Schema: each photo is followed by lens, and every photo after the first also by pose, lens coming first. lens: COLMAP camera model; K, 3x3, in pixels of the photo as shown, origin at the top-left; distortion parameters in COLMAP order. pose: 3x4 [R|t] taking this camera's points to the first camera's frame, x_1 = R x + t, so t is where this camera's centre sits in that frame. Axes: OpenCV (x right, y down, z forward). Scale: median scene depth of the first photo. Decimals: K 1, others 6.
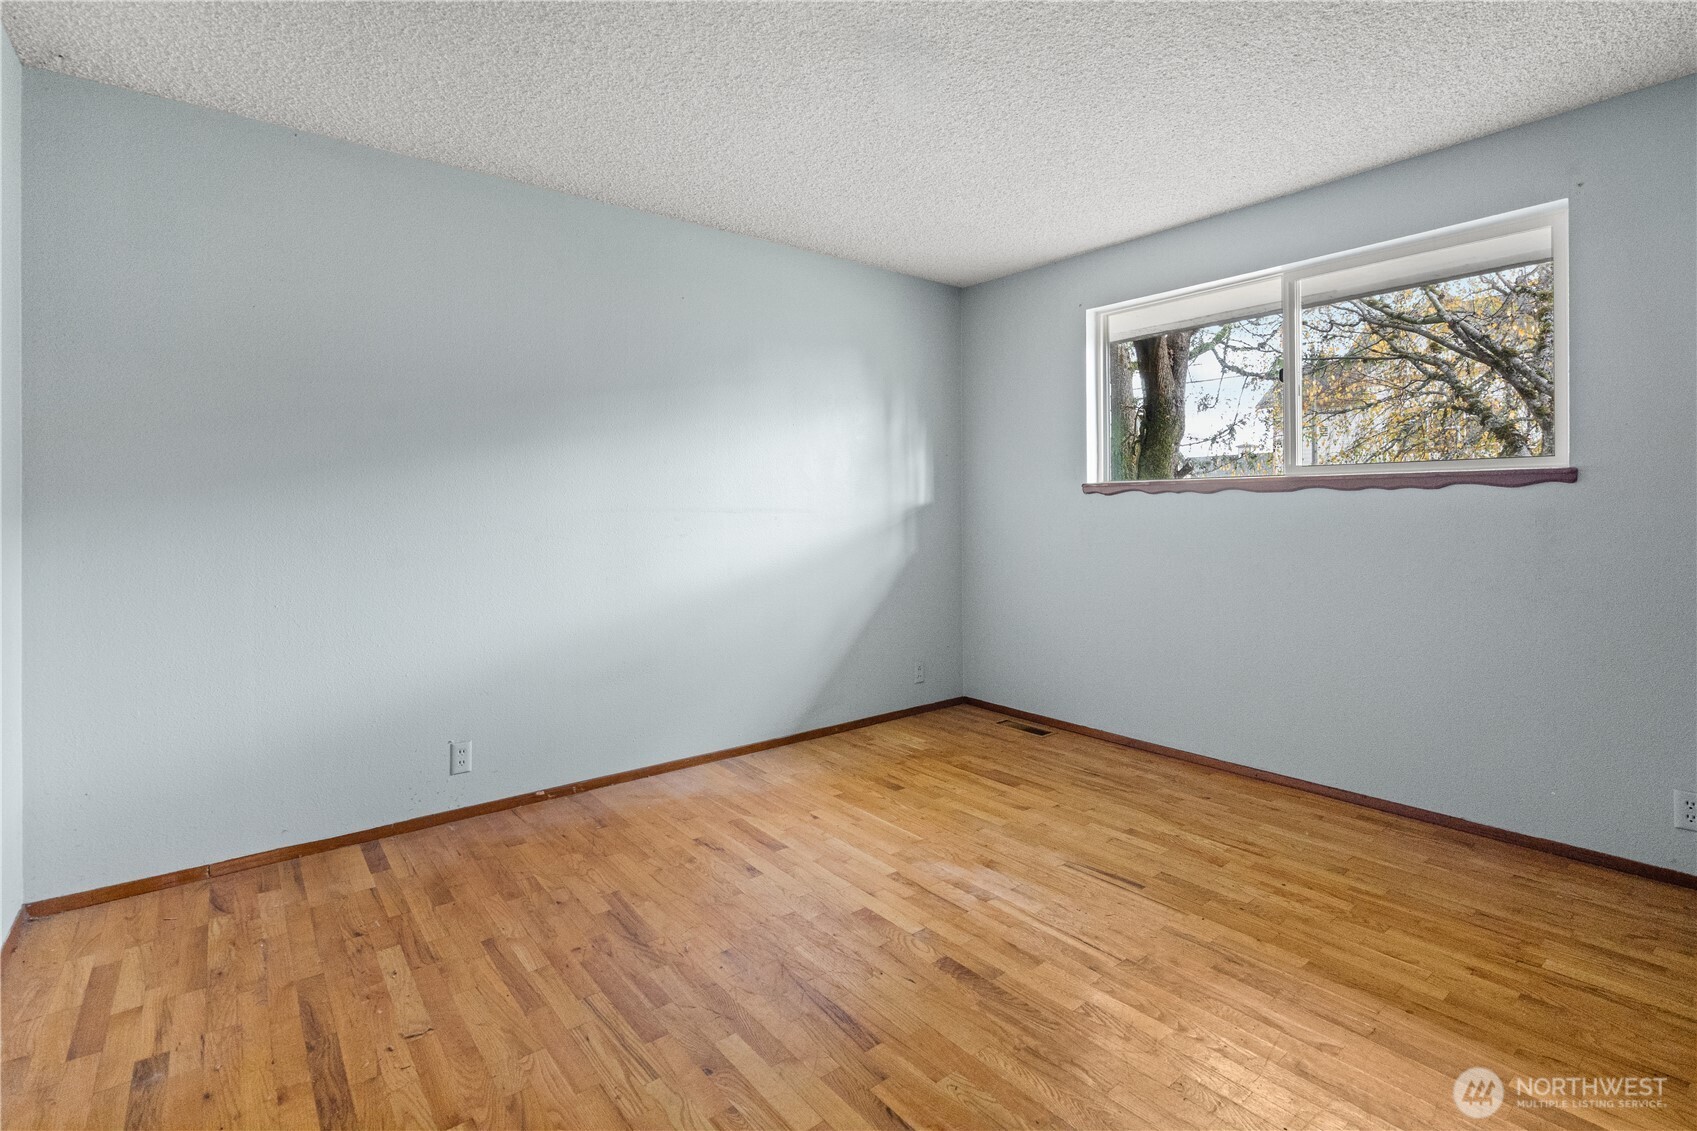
lens RADIAL K [[783.1, 0, 817.6], [0, 783.1, 516.7], [0, 0, 1]] dist [-0.002633, 0.000122]
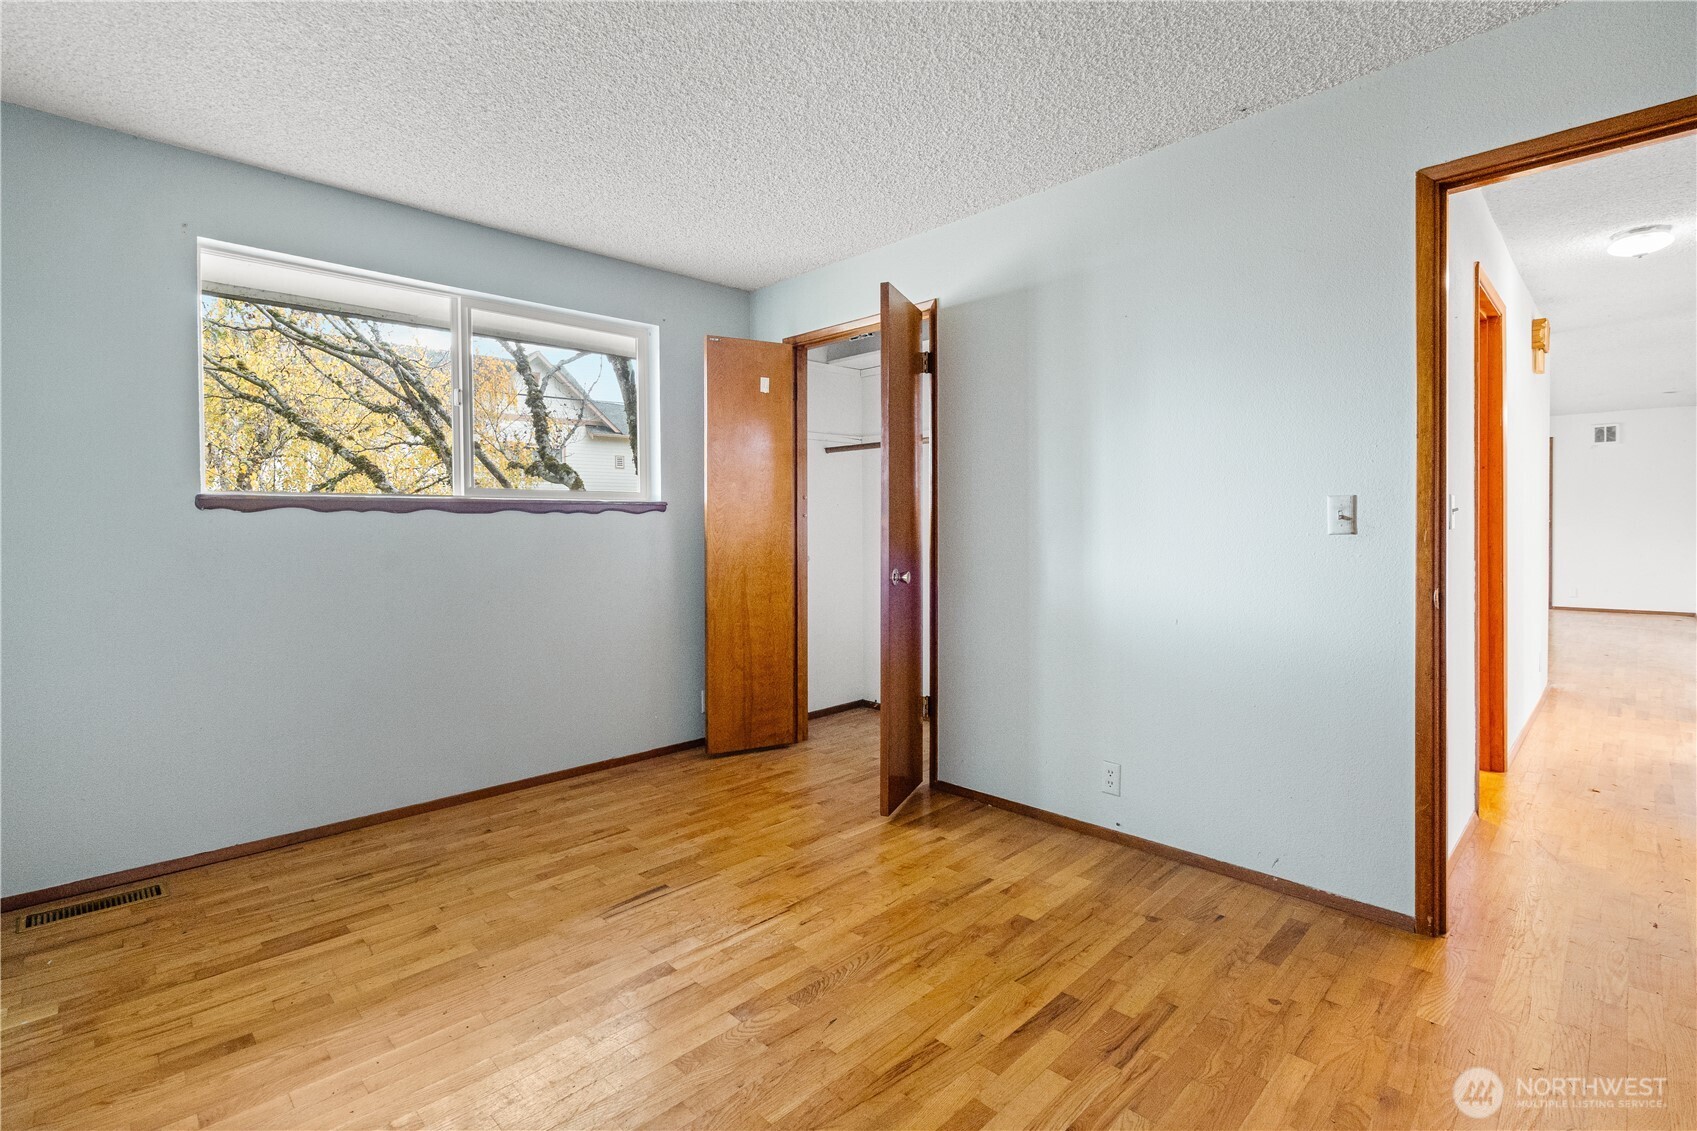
lens RADIAL K [[783.1, 0, 858.6], [0, 783.1, 538.7], [0, 0, 1]] dist [-0.002633, 0.000122]
pose [[-0.115440, -0.012550, 0.993235, -0.541429], [0.019619, 0.999696, 0.014912, -0.004098], [-0.993121, 0.021208, -0.115159, 0.703429]]
